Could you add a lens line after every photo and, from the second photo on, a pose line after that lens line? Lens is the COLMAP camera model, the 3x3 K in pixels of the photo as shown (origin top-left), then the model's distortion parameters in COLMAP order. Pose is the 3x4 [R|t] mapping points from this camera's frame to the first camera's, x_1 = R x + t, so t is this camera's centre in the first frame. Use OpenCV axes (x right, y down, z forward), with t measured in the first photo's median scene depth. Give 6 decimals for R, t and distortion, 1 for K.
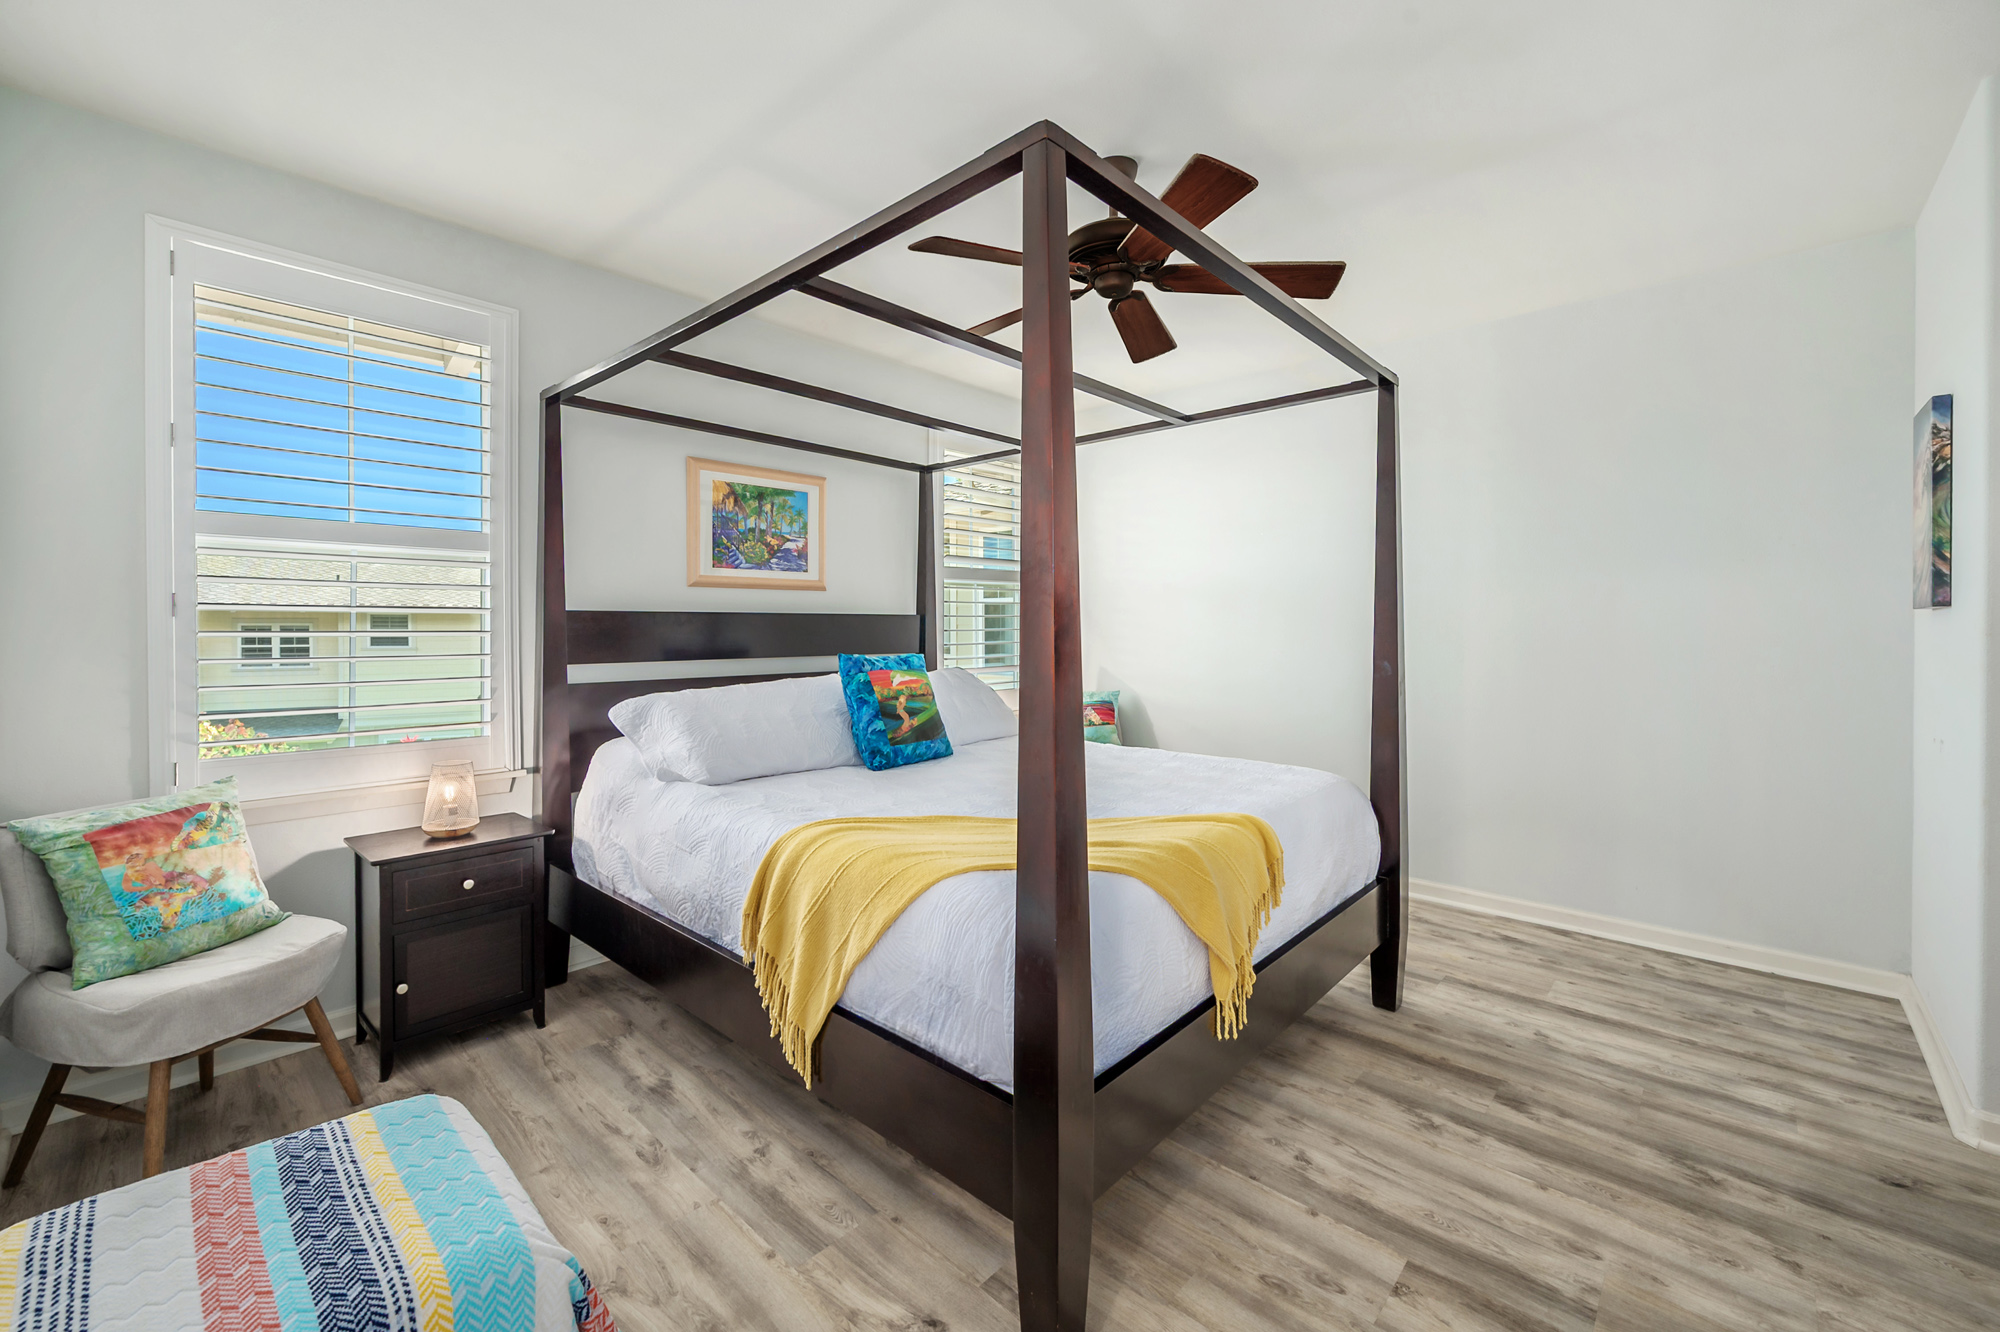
lens RADIAL K [[816.5, 0, 966.2], [0, 816.5, 632.9], [0, 0, 1]] dist [0.003237, 0.001778]
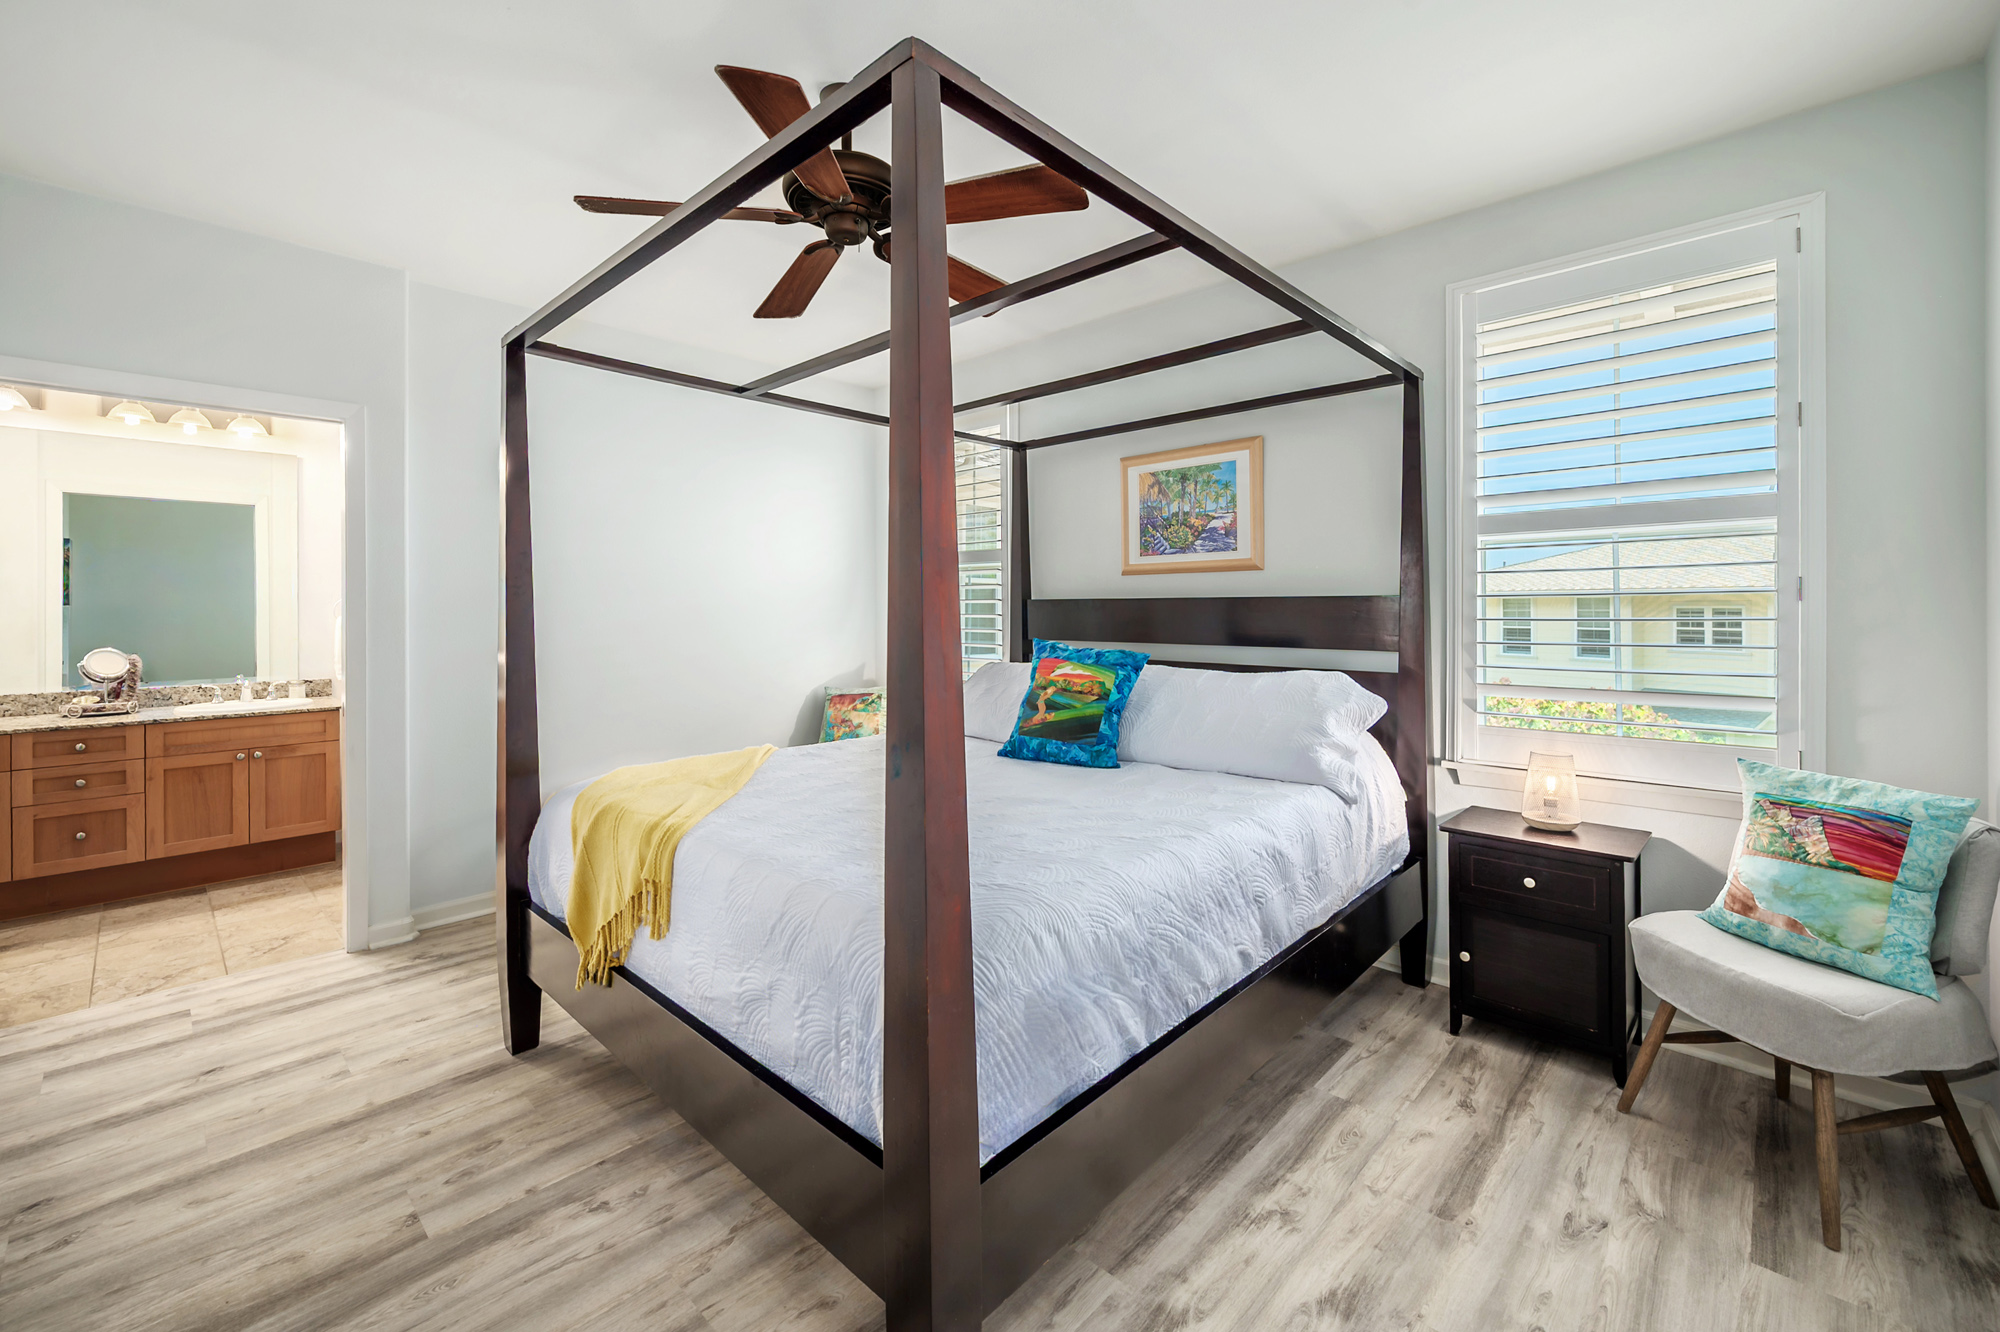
lens RADIAL K [[816.5, 0, 995.5], [0, 816.5, 603.1], [0, 0, 1]] dist [0.003237, 0.001778]
pose [[0.002322, -0.005385, -0.999983, 0.740565], [-0.009551, 0.999940, -0.005407, -0.011717], [0.999952, 0.009564, 0.002270, 0.802156]]
